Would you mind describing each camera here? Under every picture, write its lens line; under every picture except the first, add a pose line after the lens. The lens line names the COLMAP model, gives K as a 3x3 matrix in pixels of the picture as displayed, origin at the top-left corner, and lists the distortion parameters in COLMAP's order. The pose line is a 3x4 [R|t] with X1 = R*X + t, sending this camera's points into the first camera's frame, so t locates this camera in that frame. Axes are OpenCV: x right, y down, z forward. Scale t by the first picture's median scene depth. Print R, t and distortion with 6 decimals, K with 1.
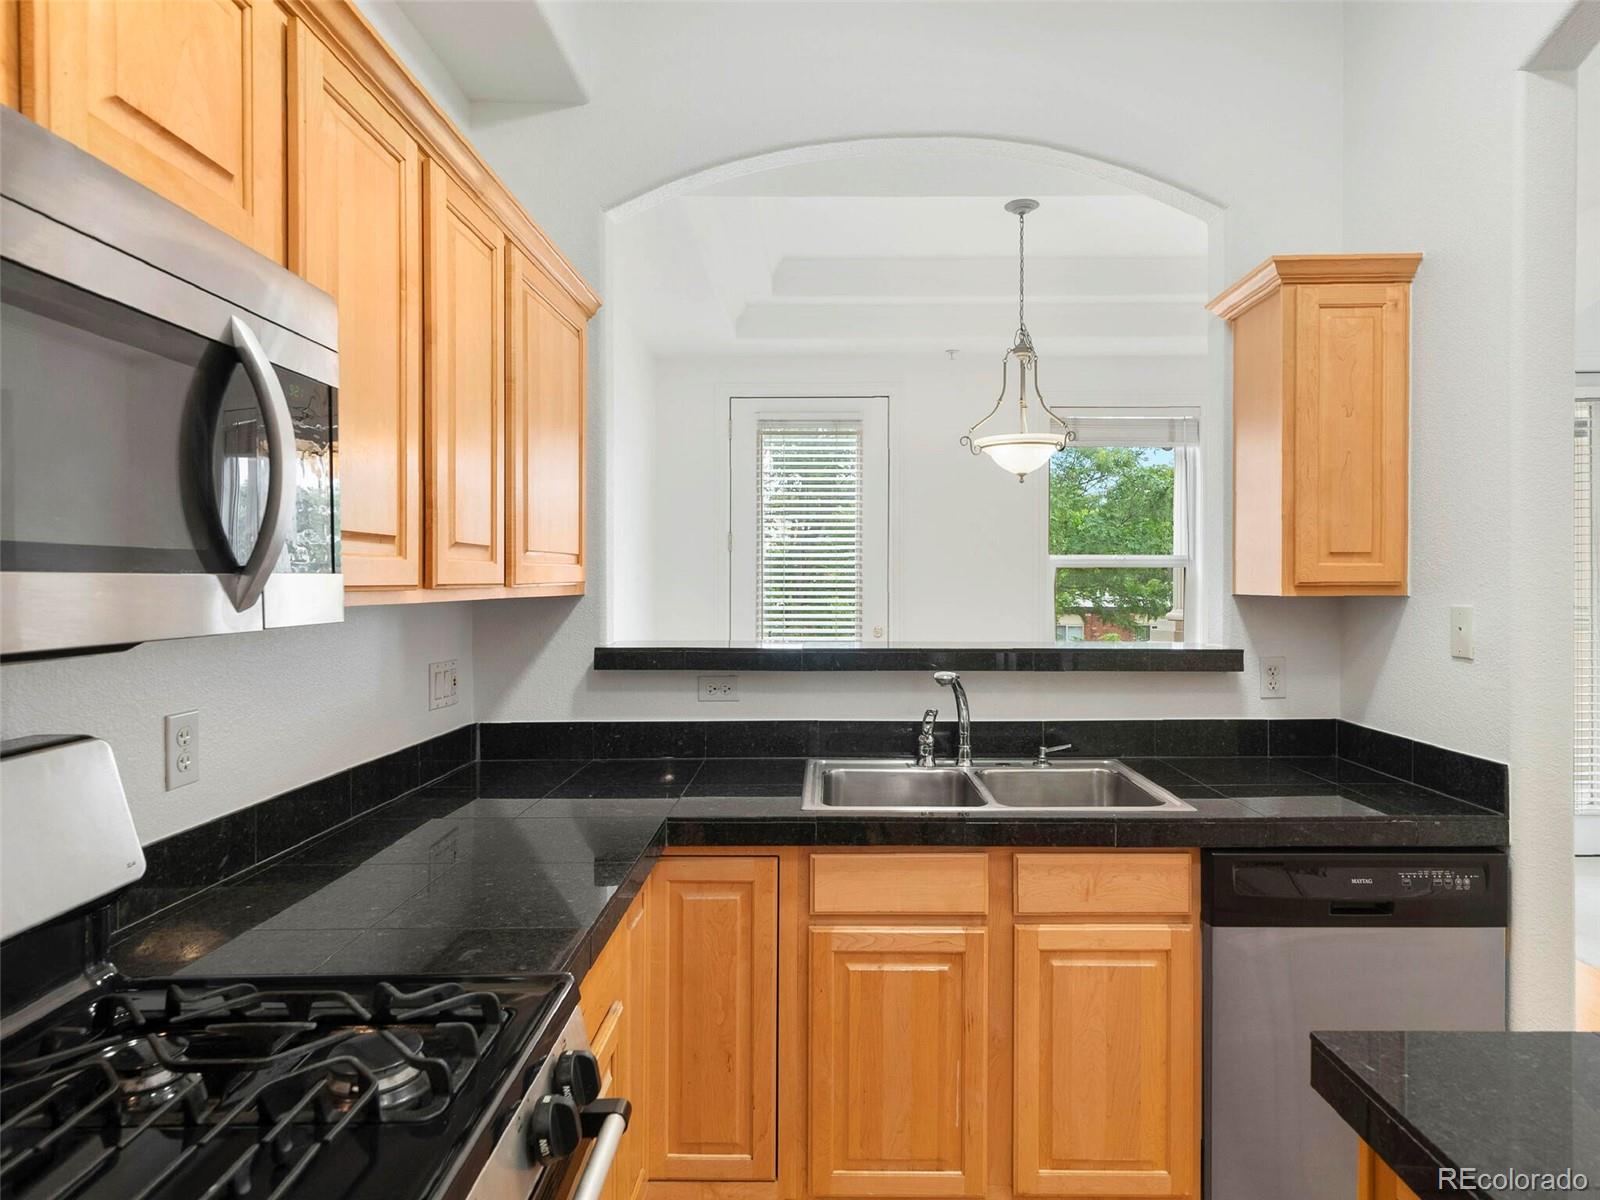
lens RADIAL K [[926.7, 0, 829.9], [0, 926.7, 597.2], [0, 0, 1]] dist [0.030105, -0.000024]
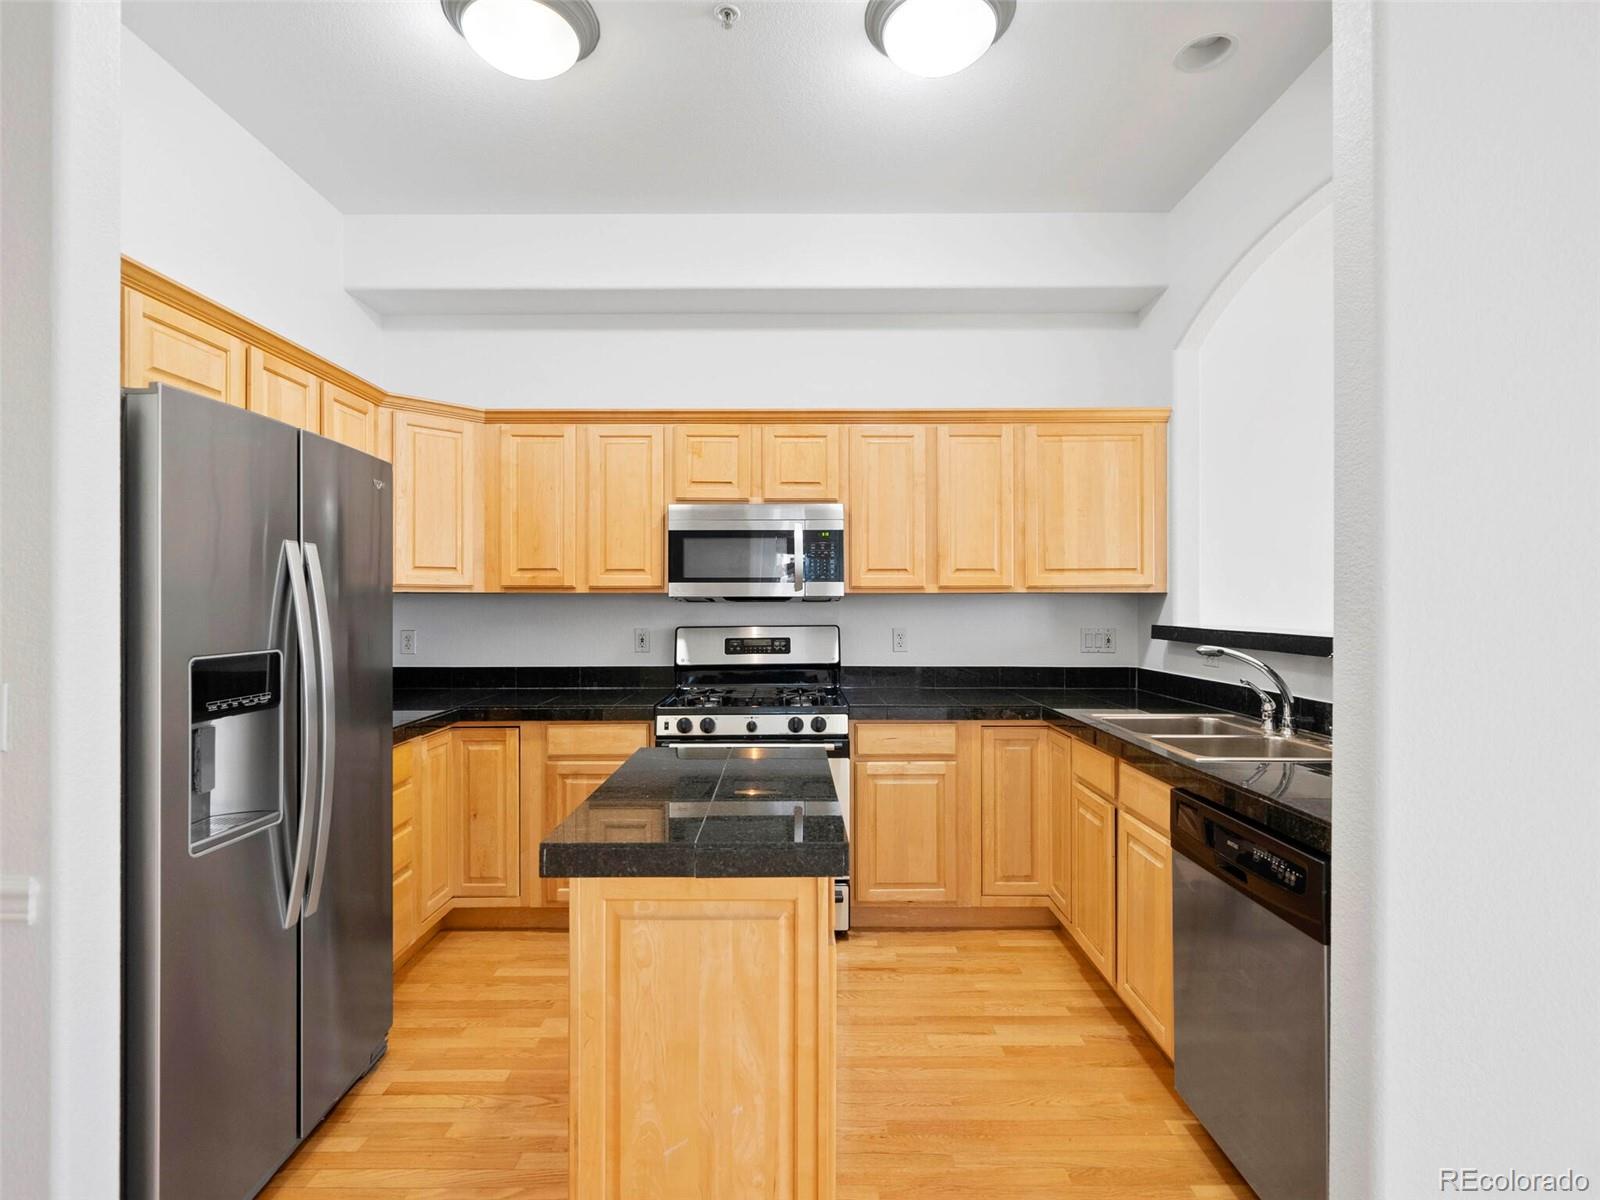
lens RADIAL K [[801.0, 0, 800.0], [0, 801.0, 600.0], [0, 0, 1]] dist [-0.004944, -0.000096]
pose [[-0.003330, -0.002220, -0.999992, 1.162924], [-0.015687, 0.999875, -0.002167, 0.023912], [0.999871, 0.015679, -0.003365, 0.390402]]
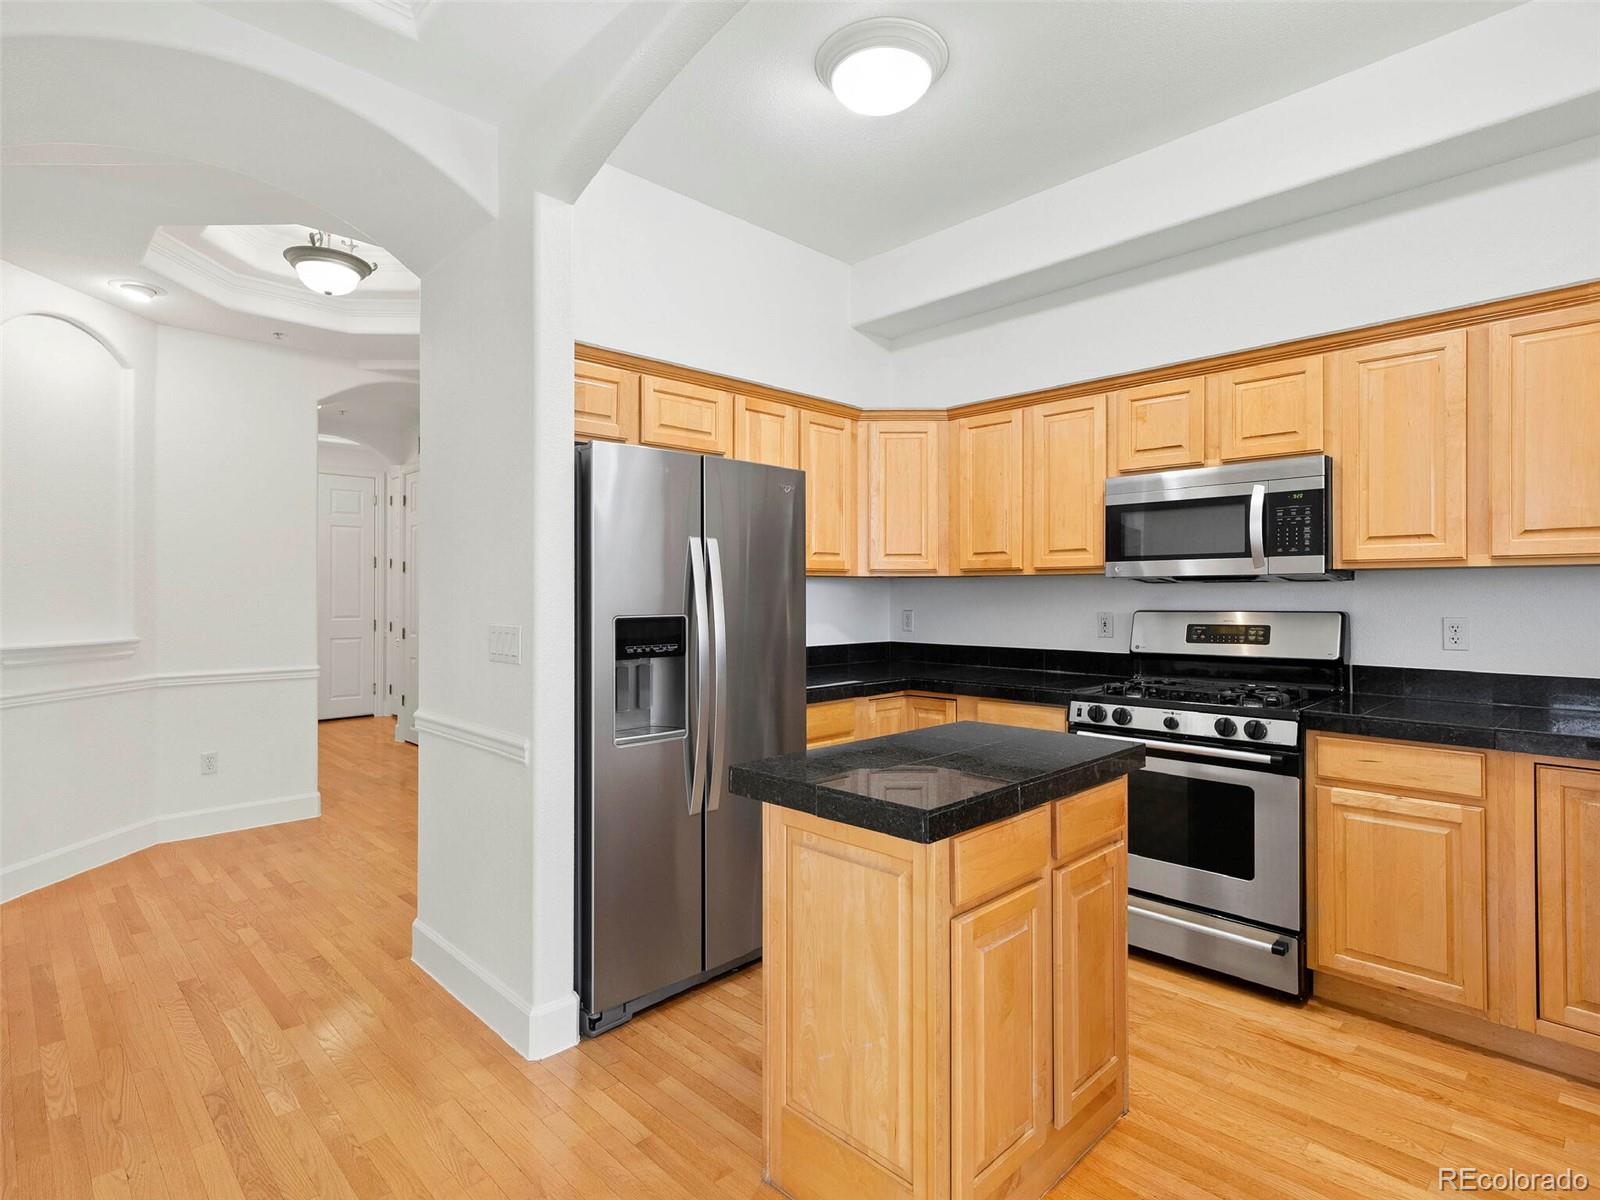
lens RADIAL K [[830.7, 0, 790.4], [0, 830.7, 589.7], [0, 0, 1]] dist [0.004548, 0.001526]
pose [[-0.725171, -0.001368, -0.688567, 1.071705], [-0.009626, 0.999920, 0.008151, 0.033267], [0.688501, 0.012539, -0.725127, 0.786201]]
